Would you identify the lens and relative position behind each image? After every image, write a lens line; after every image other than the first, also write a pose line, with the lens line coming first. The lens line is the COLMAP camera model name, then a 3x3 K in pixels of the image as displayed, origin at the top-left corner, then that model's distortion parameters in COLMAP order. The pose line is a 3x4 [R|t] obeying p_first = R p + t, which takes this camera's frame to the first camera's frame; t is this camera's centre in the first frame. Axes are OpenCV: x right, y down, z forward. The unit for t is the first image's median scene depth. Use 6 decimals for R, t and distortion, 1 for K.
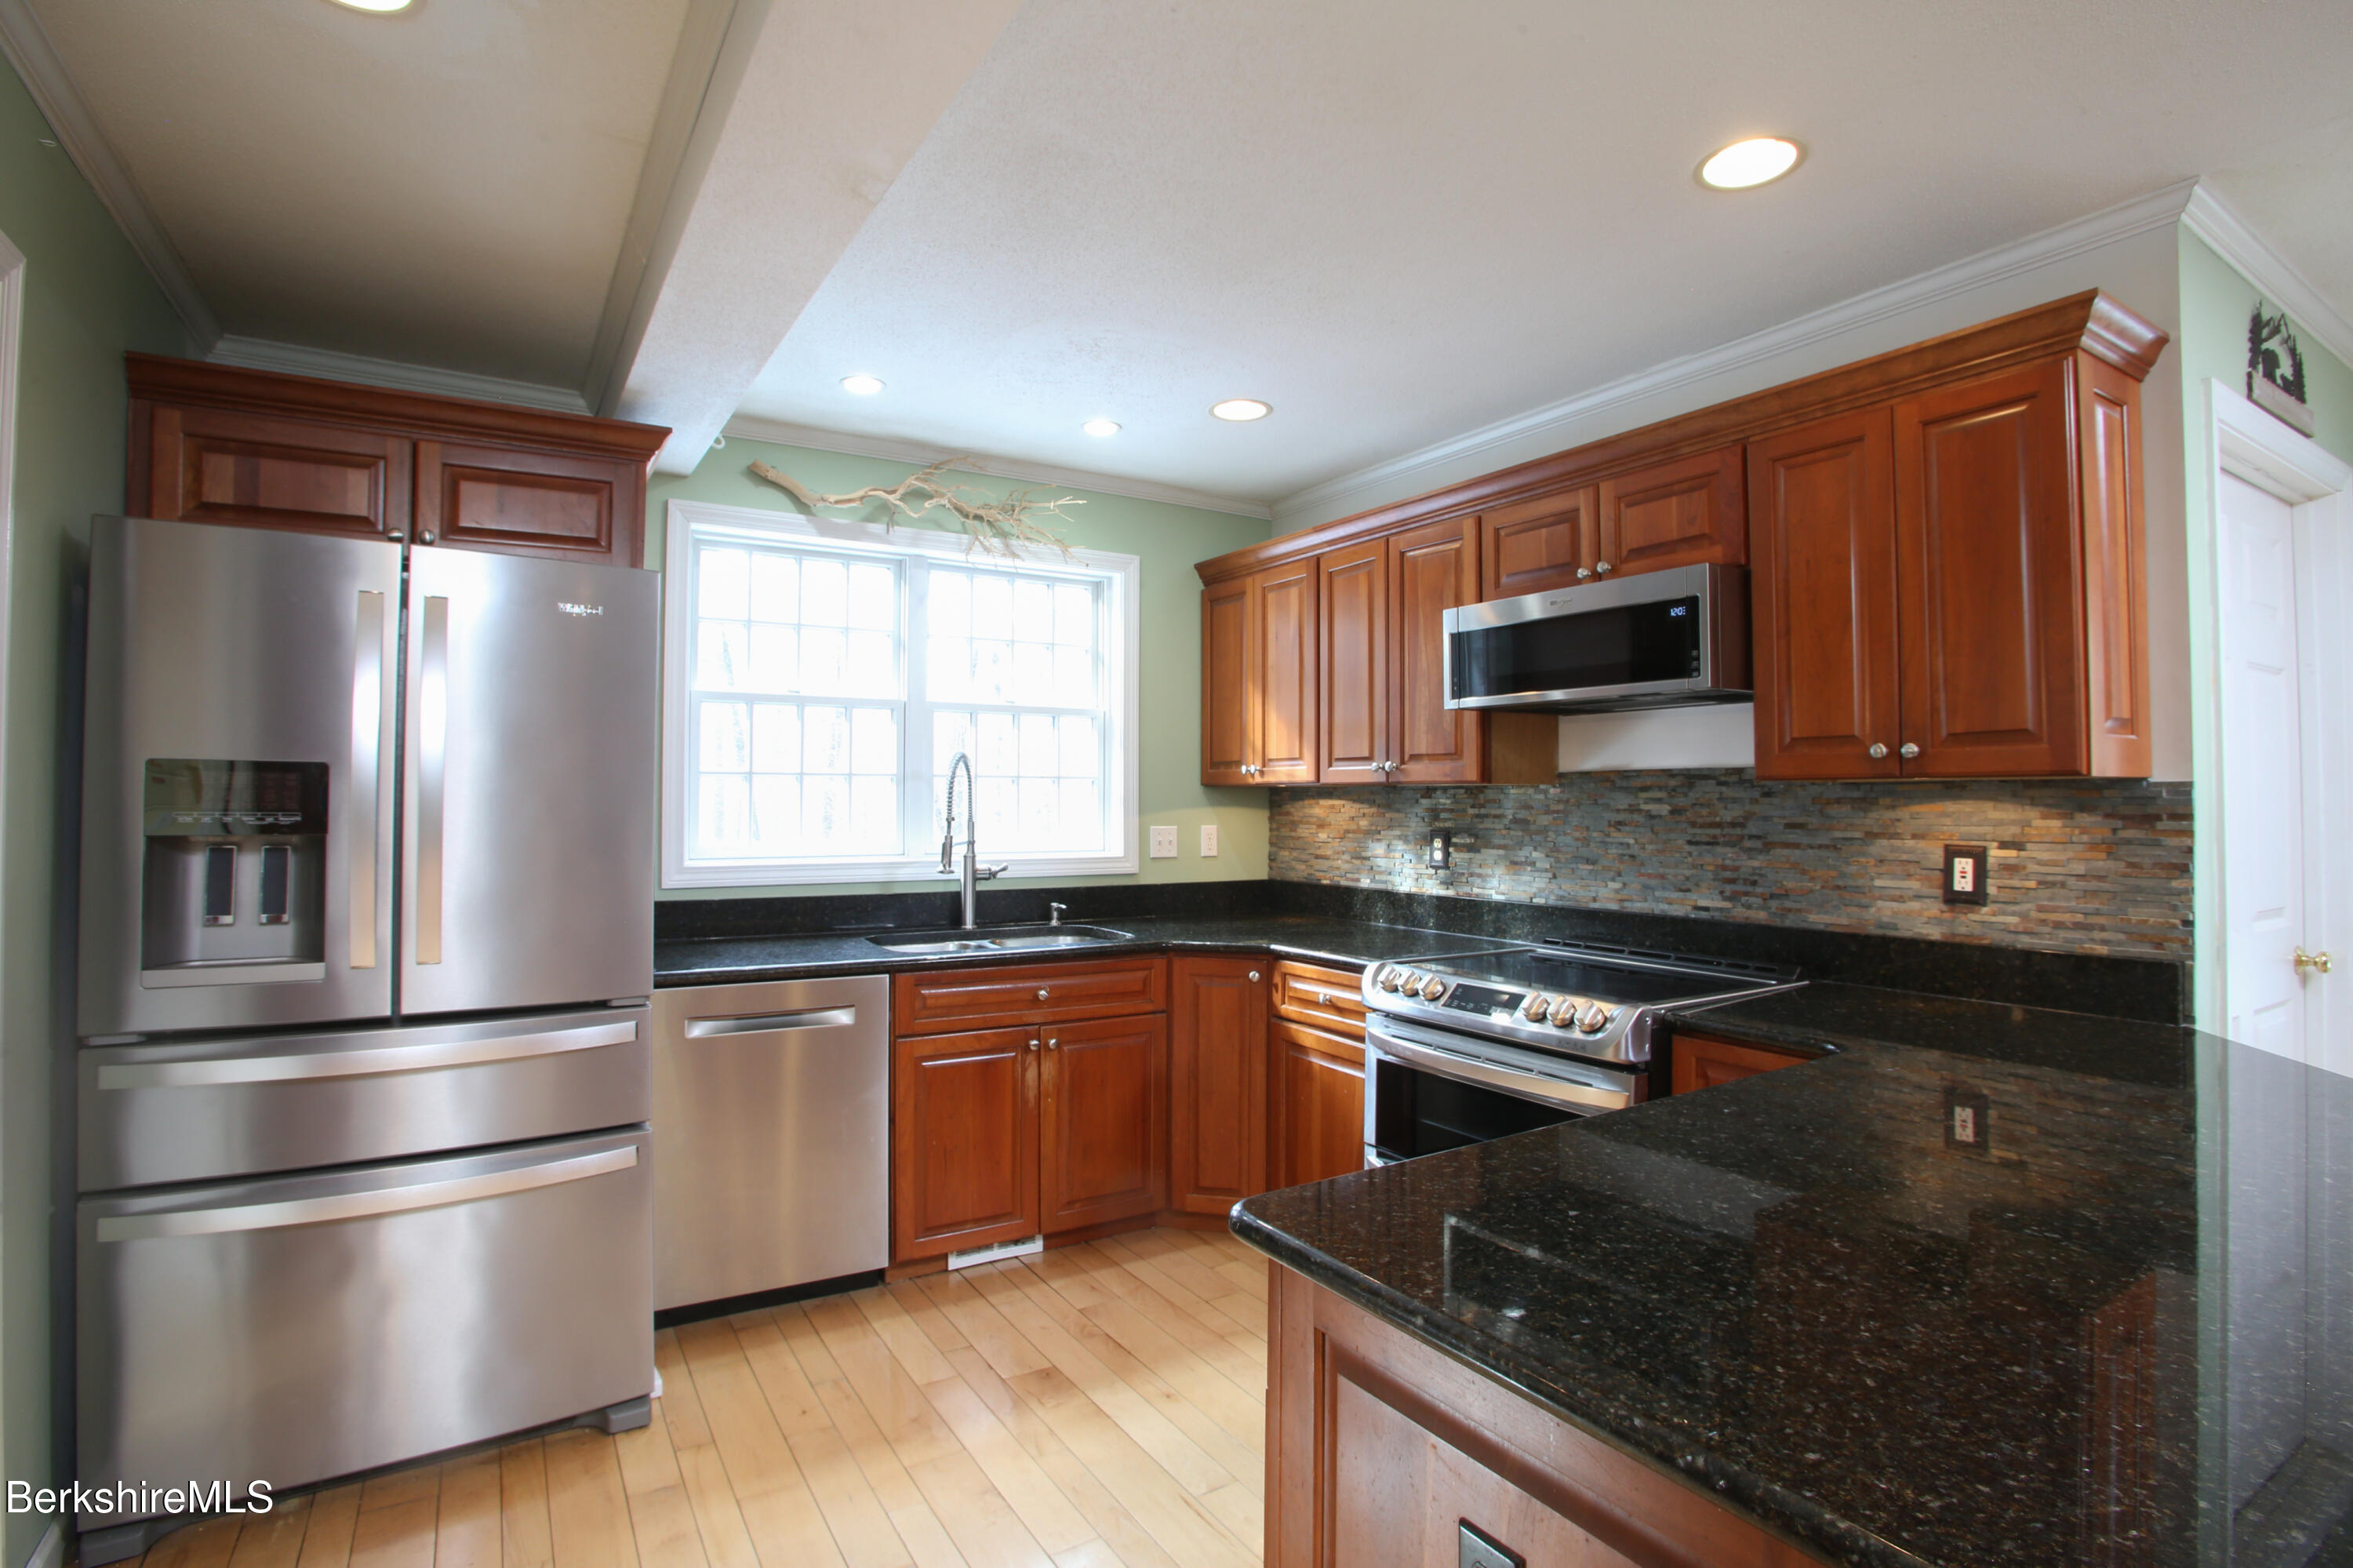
lens RADIAL K [[1136.6, 0, 1166.7], [0, 1136.6, 776.1], [0, 0, 1]] dist [-0.085749, 0.029234]
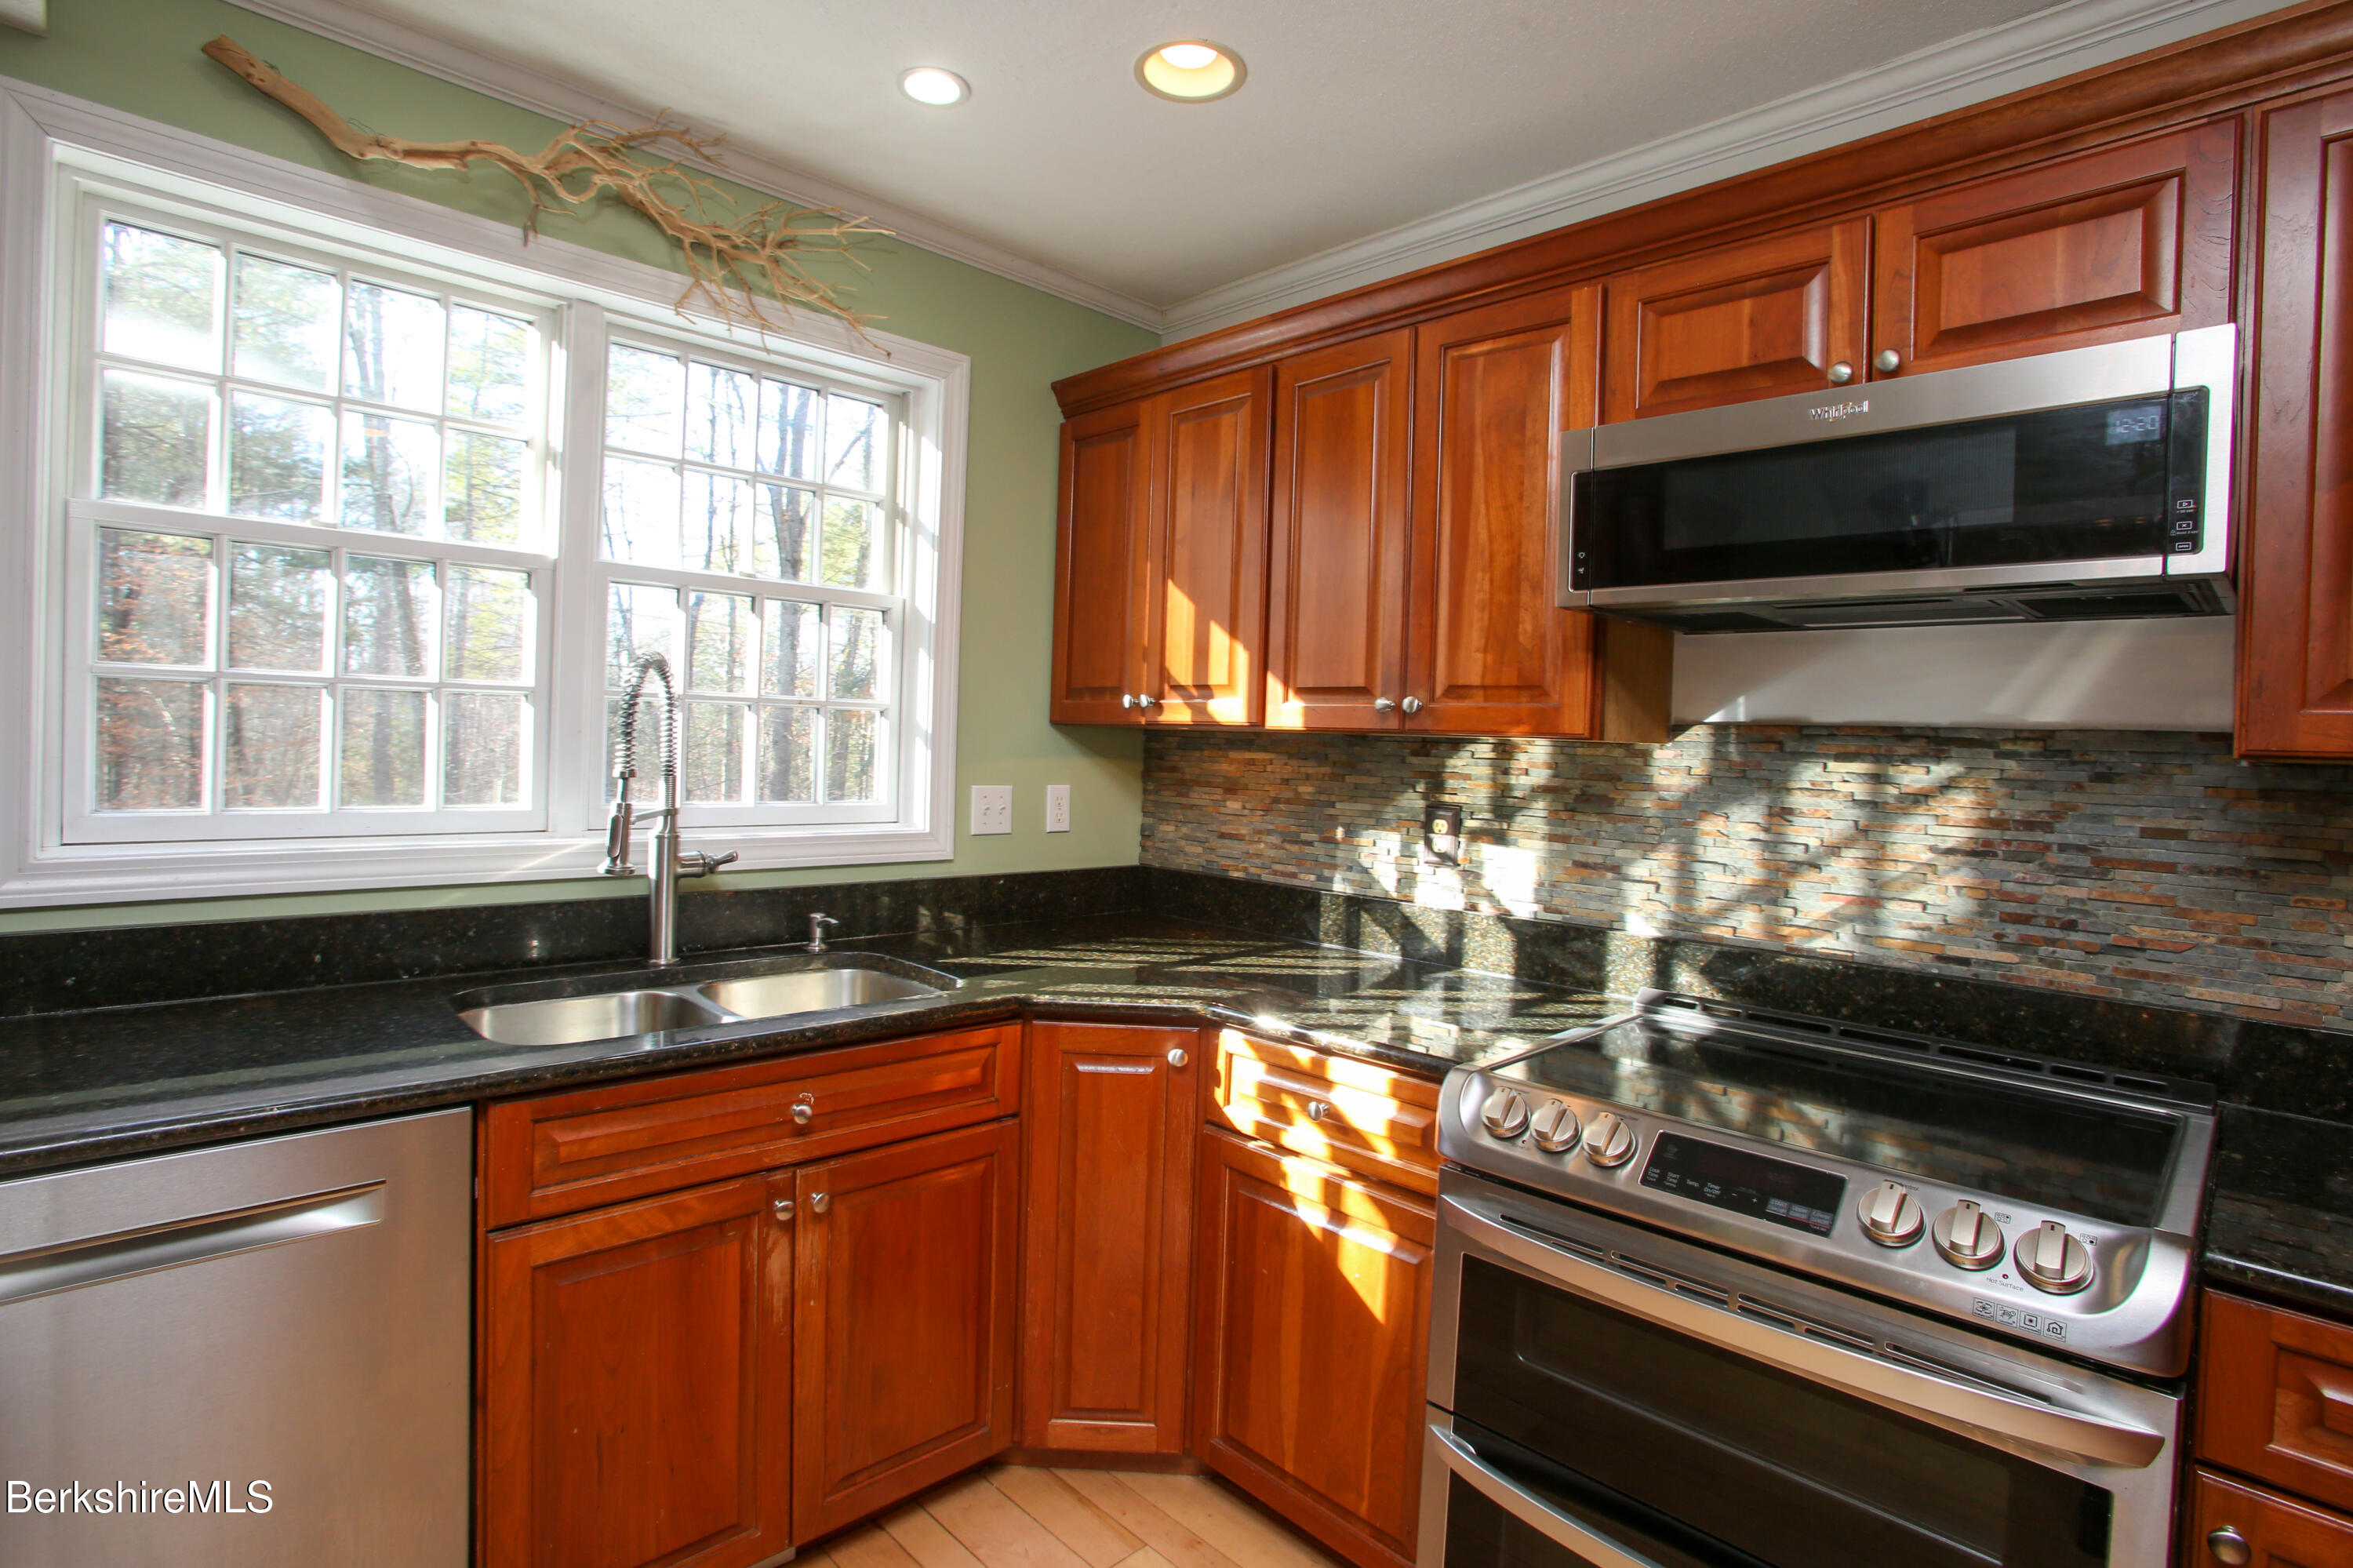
lens RADIAL K [[1156.7, 0, 1169.3], [0, 1156.7, 758.7], [0, 0, 1]] dist [-0.079091, 0.031234]
pose [[0.975824, 0.027024, 0.216880, -0.057981], [-0.035672, 0.998713, 0.036060, 0.002514], [-0.215627, -0.042925, 0.975532, 0.422806]]
